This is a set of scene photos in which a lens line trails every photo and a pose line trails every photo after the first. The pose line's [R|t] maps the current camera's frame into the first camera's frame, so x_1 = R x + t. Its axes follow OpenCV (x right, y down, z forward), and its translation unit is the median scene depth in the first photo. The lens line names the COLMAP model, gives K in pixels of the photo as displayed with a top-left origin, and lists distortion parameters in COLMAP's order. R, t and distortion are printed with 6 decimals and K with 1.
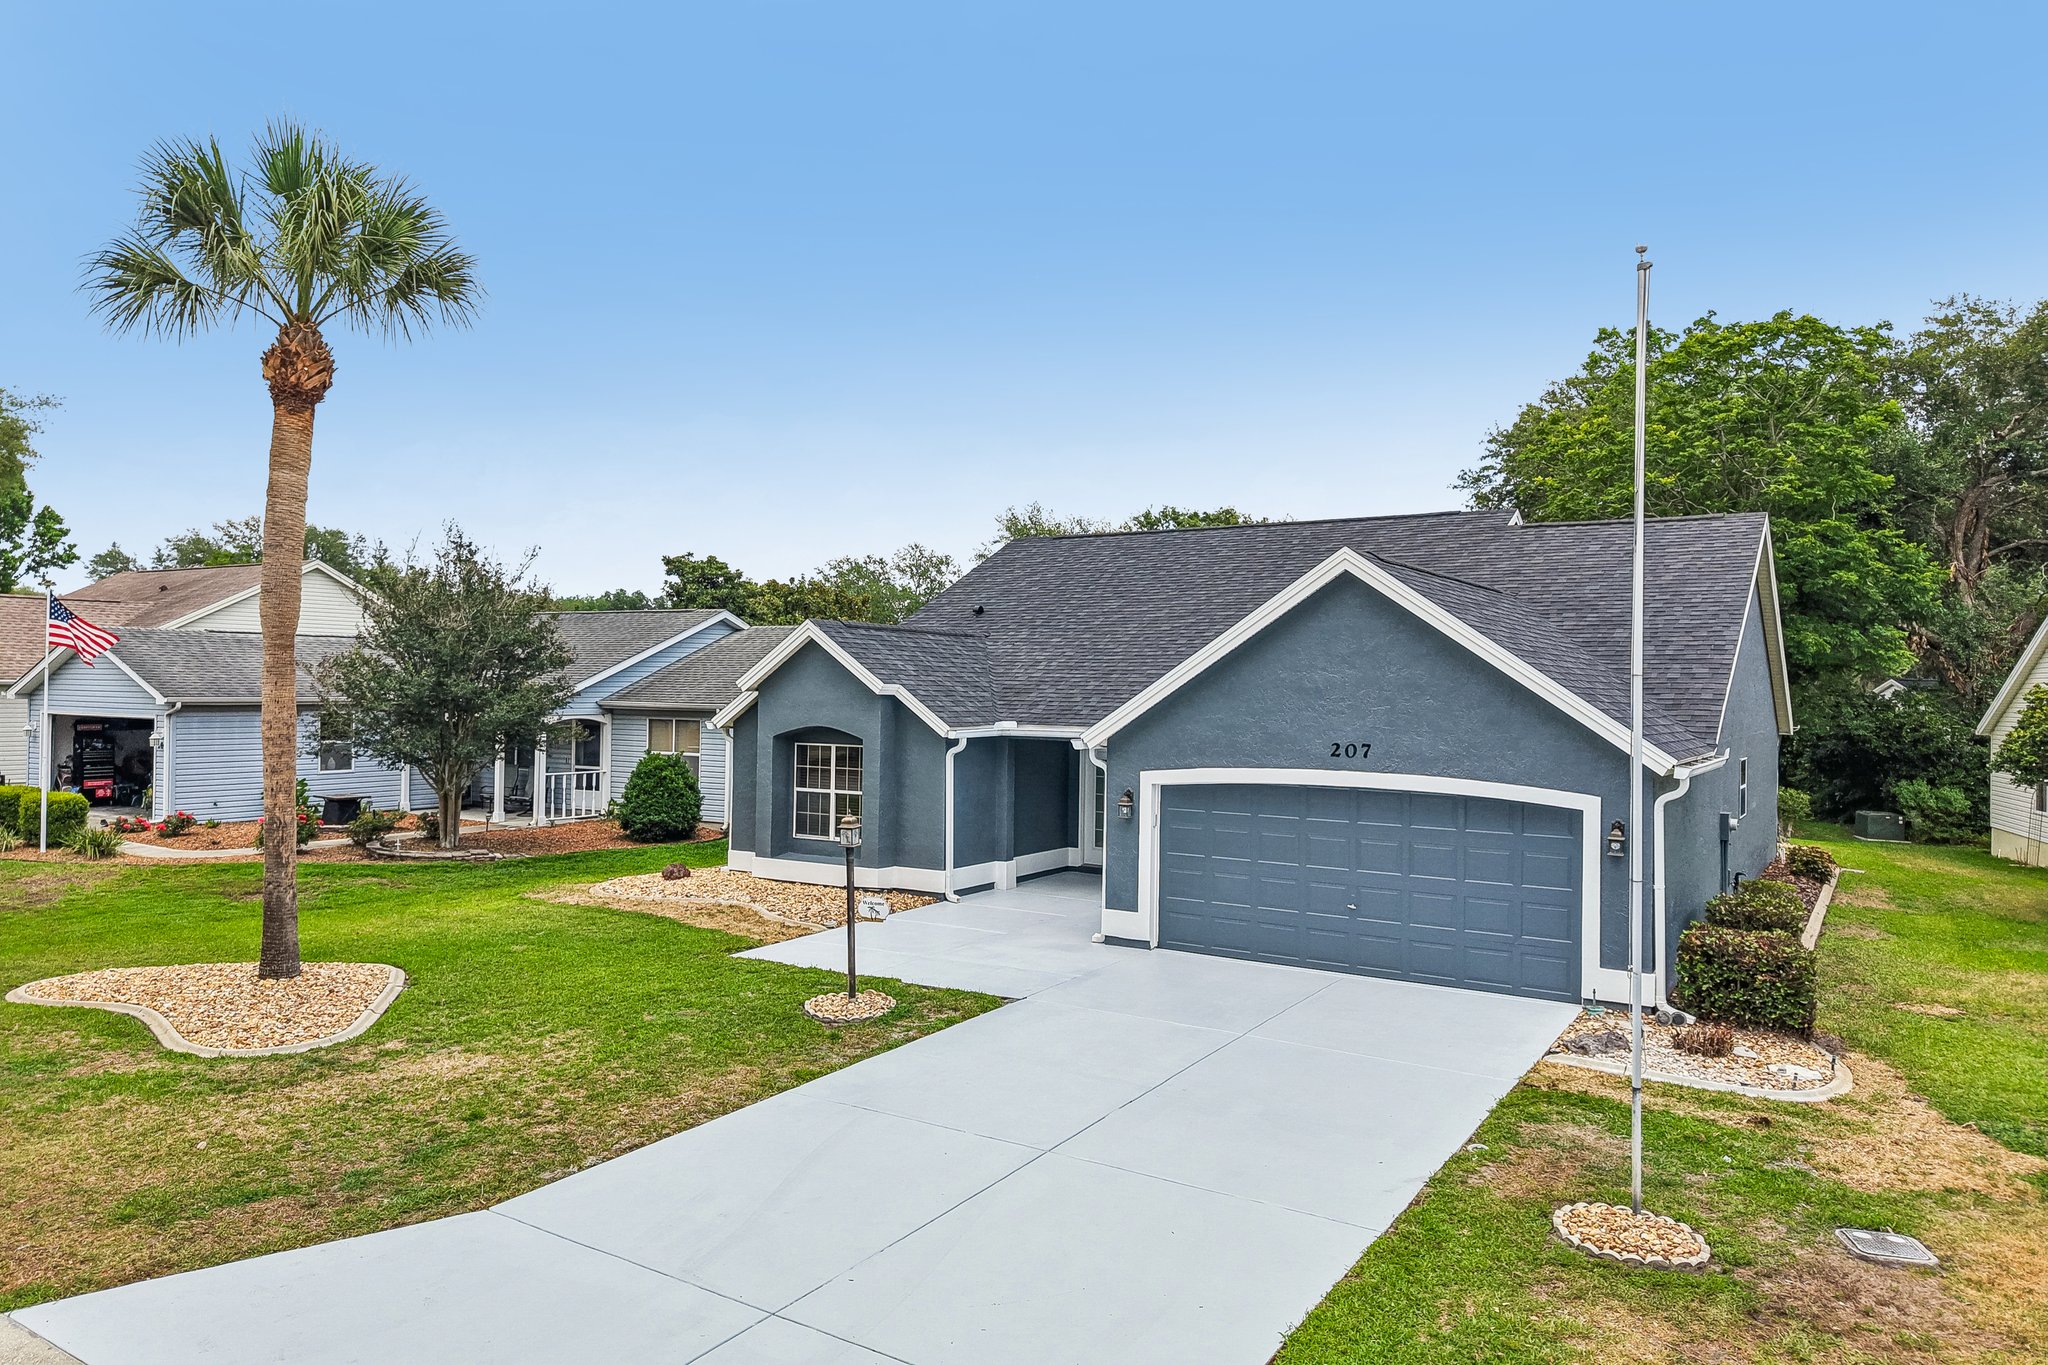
lens RADIAL K [[1355.5, 0, 1026.0], [0, 1355.5, 677.0], [0, 0, 1]] dist [0.035190, -0.032965]
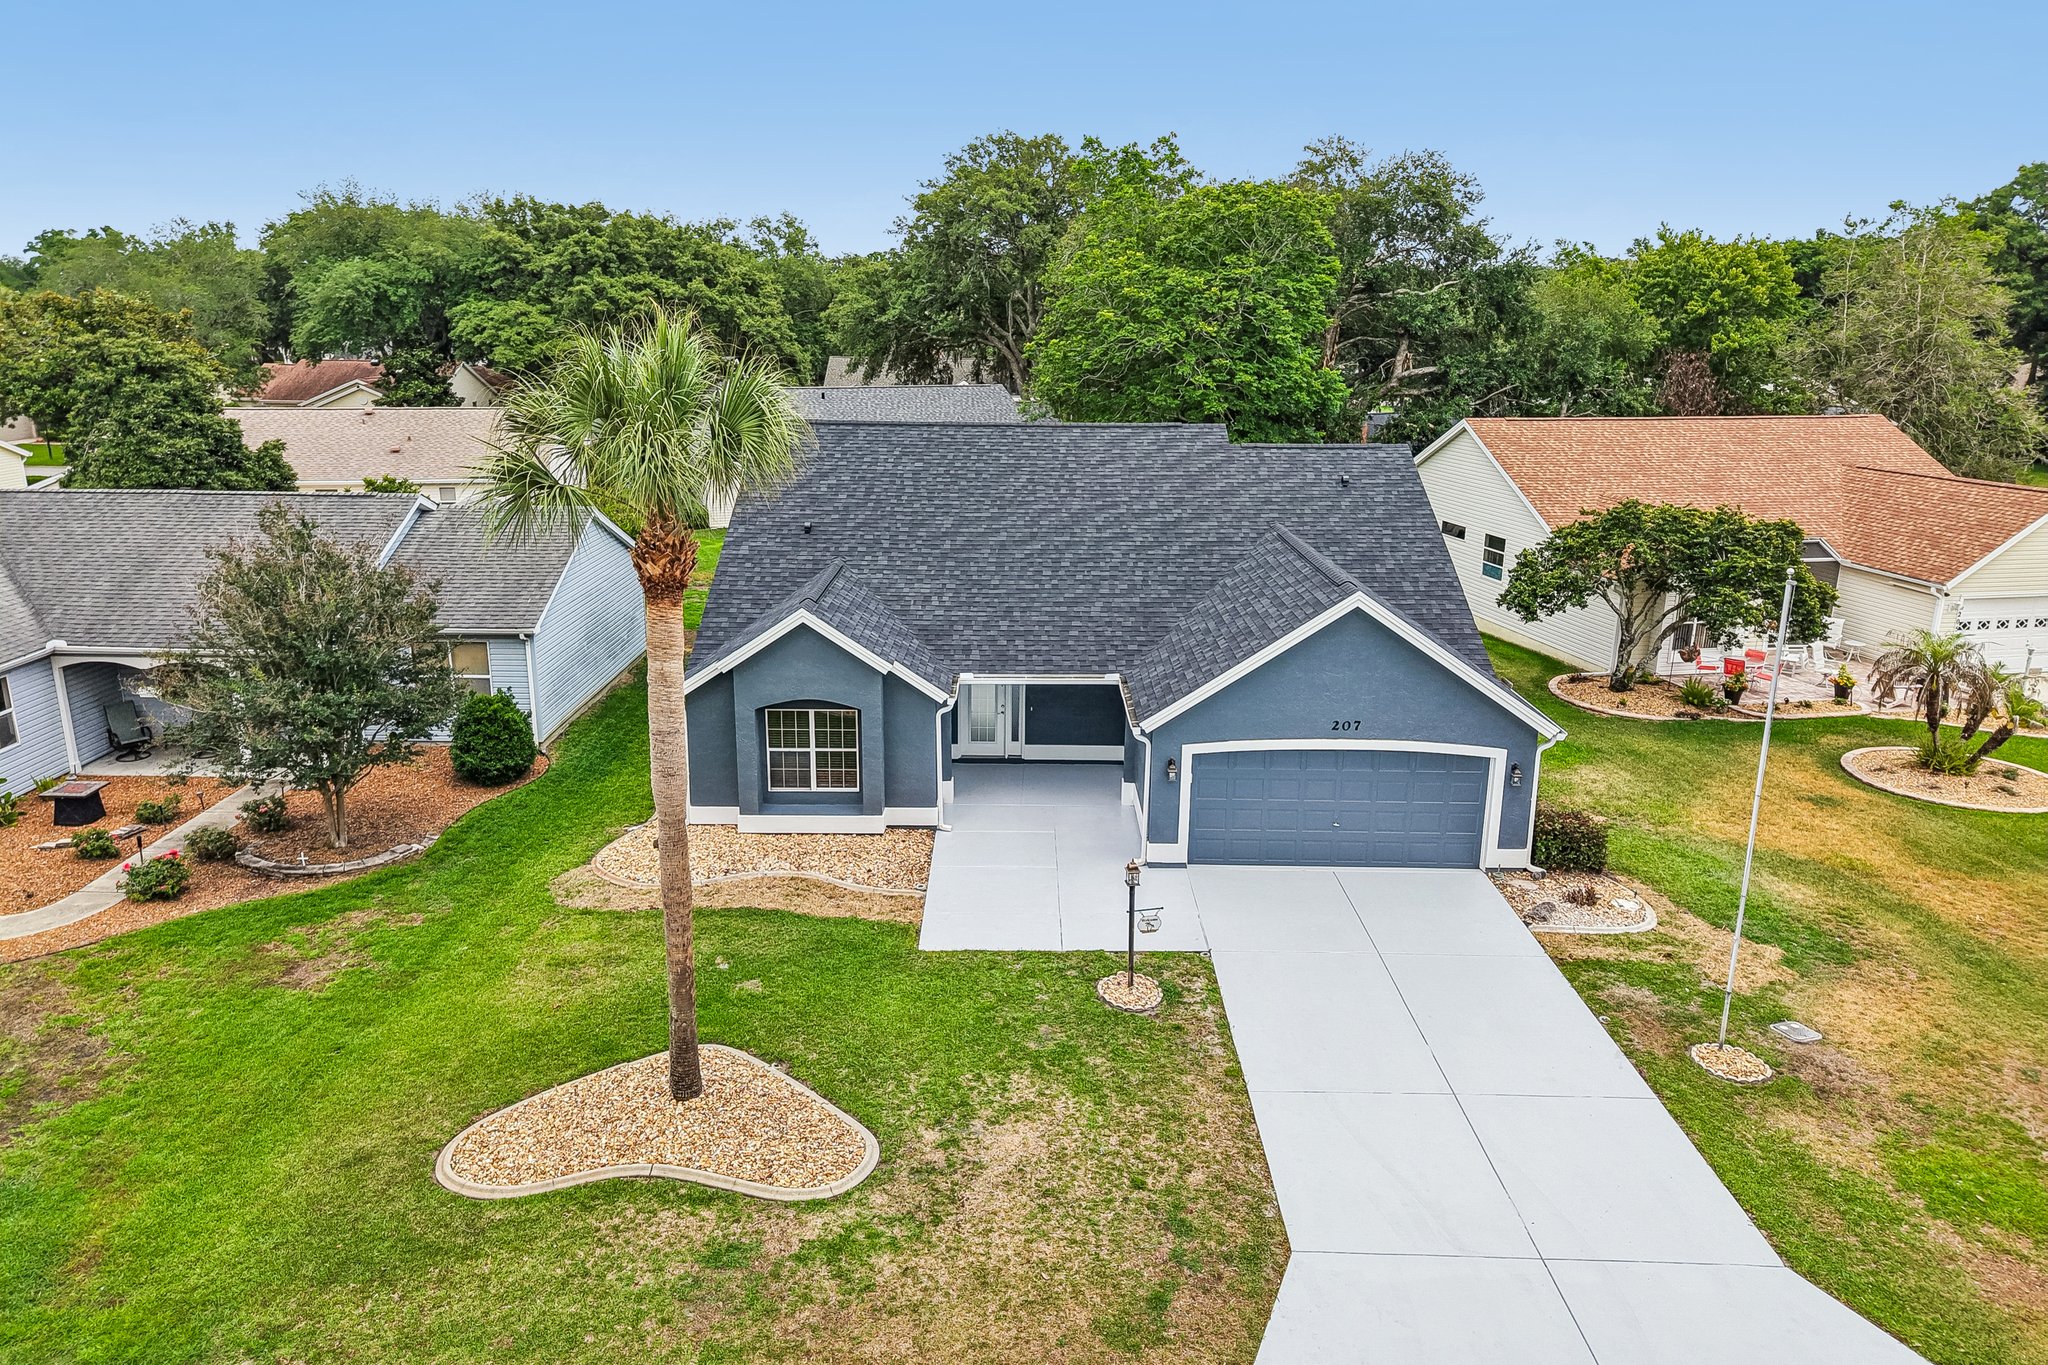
lens RADIAL K [[1355.5, 0, 1019.1], [0, 1355.5, 671.6], [0, 0, 1]] dist [0.035190, -0.032965]
pose [[0.847490, -0.142497, 0.511327, -0.784035], [0.000098, 0.963335, 0.268301, -0.388122], [-0.530812, -0.227332, 0.816431, 0.017965]]
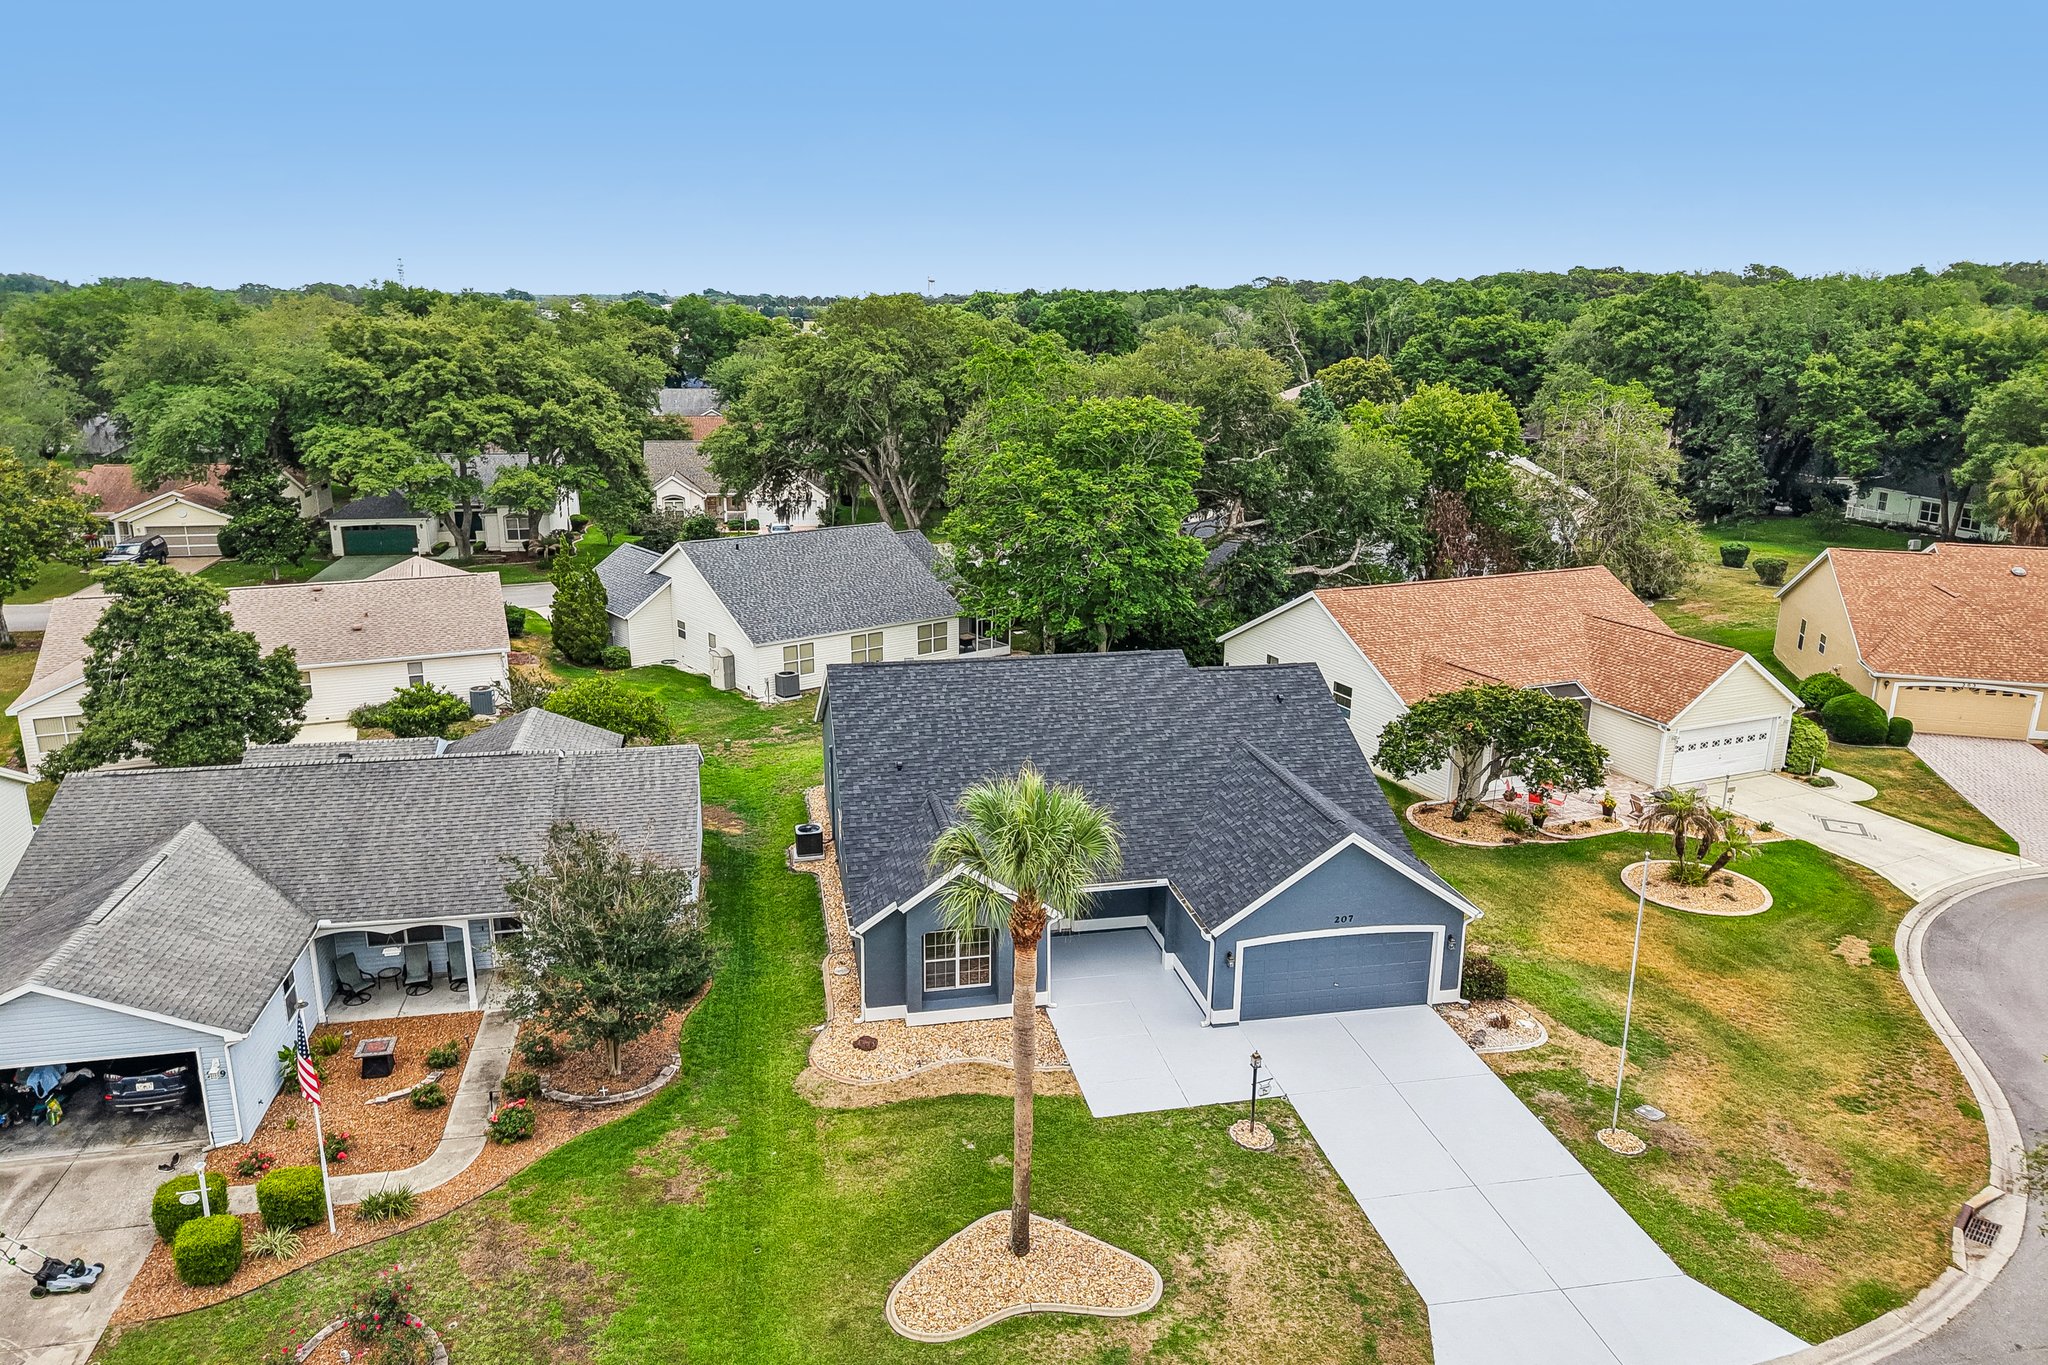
lens RADIAL K [[1355.5, 0, 1017.3], [0, 1355.5, 664.8], [0, 0, 1]] dist [0.035190, -0.032965]
pose [[0.724145, -0.181493, 0.665338, -1.450851], [-0.000802, 0.964528, 0.263979, -0.877661], [-0.689648, -0.191693, 0.698312, -0.046318]]
